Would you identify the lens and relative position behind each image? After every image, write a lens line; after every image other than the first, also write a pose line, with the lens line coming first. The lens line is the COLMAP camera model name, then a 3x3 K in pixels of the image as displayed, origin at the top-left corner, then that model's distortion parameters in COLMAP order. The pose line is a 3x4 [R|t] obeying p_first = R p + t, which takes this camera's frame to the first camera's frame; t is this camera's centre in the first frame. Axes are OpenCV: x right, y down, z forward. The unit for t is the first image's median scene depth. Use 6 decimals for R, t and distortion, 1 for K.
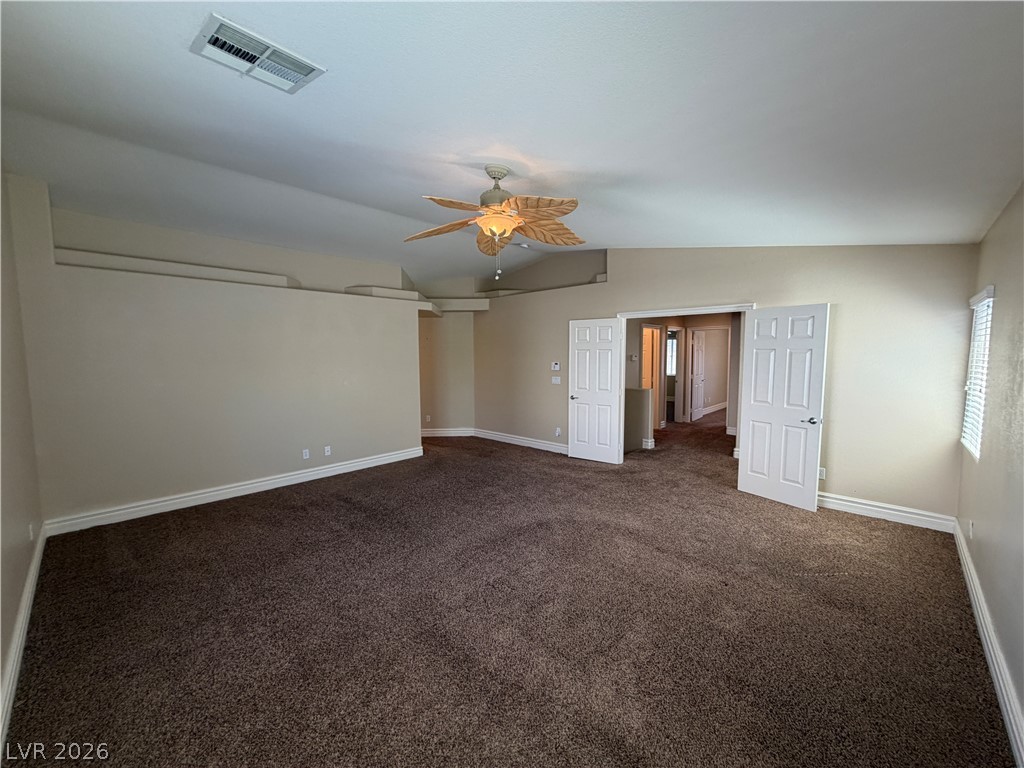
lens RADIAL K [[406.3, 0, 510.3], [0, 406.3, 383.4], [0, 0, 1]] dist [-0.000405, 0.000000]
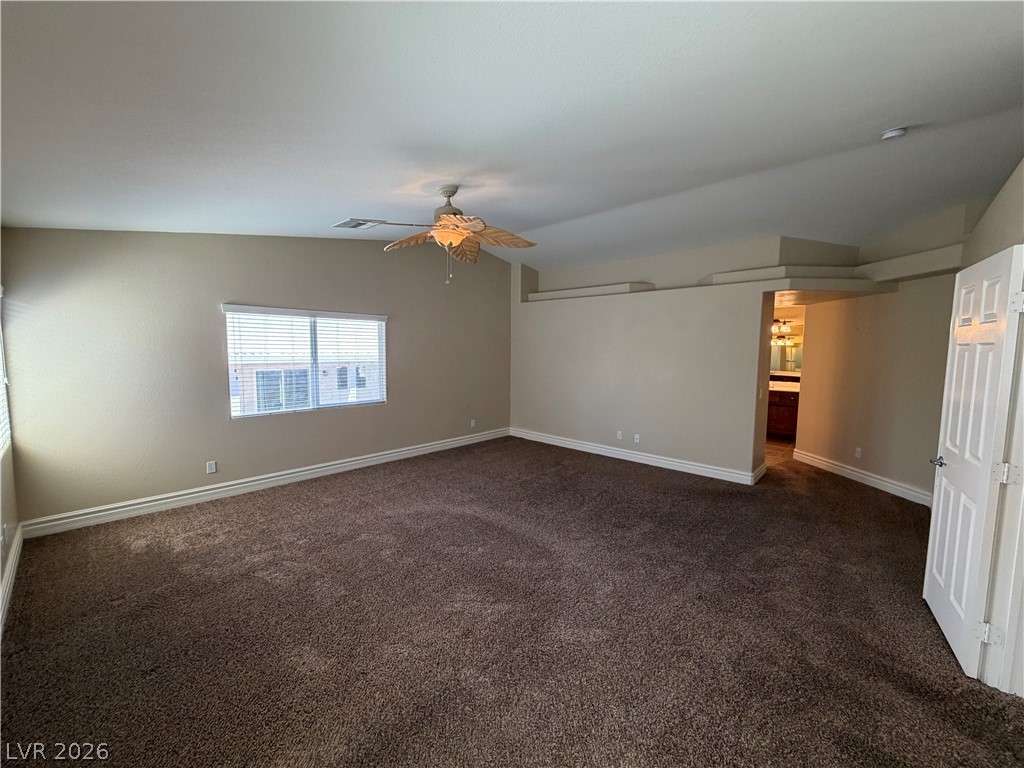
lens RADIAL K [[406.3, 0, 510.3], [0, 406.3, 383.4], [0, 0, 1]] dist [-0.000405, 0.000000]
pose [[0.019323, 0.091617, -0.995607, 0.639954], [-0.083196, 0.992487, 0.089715, -0.051818], [0.996346, 0.081097, 0.026800, 0.644379]]
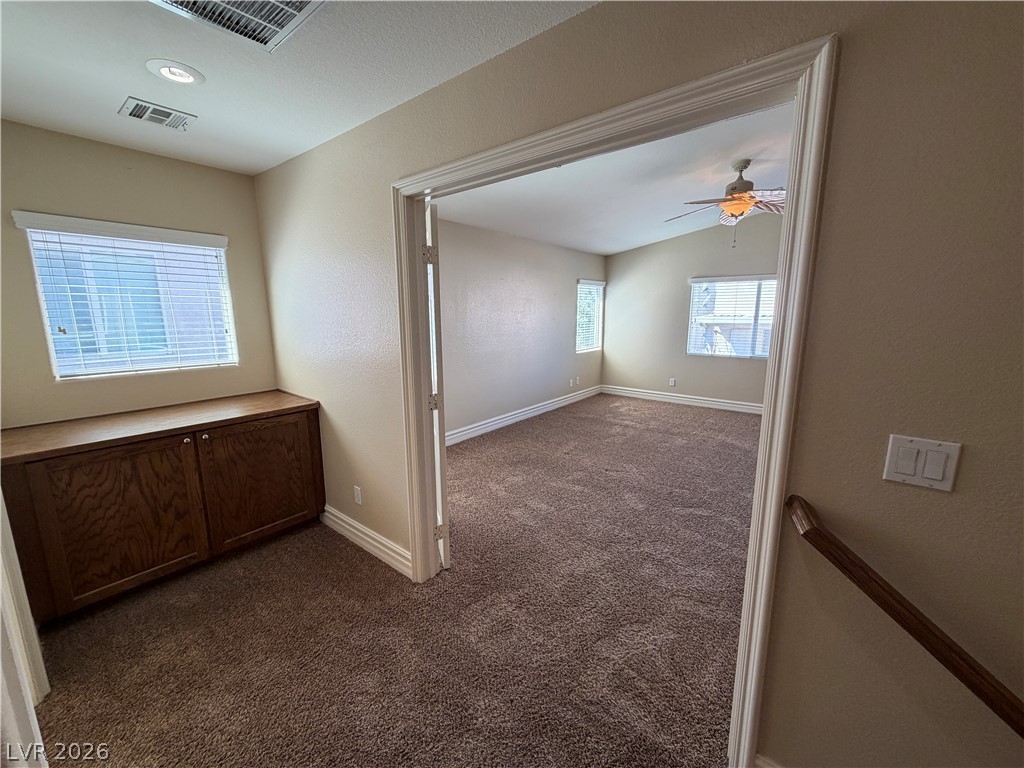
lens RADIAL K [[406.3, 0, 510.3], [0, 406.3, 383.4], [0, 0, 1]] dist [-0.000405, 0.000000]
pose [[-0.995928, 0.027419, -0.085885, 0.471011], [0.005231, 0.968600, 0.248569, -0.089327], [0.090004, 0.247108, -0.964799, 1.308235]]
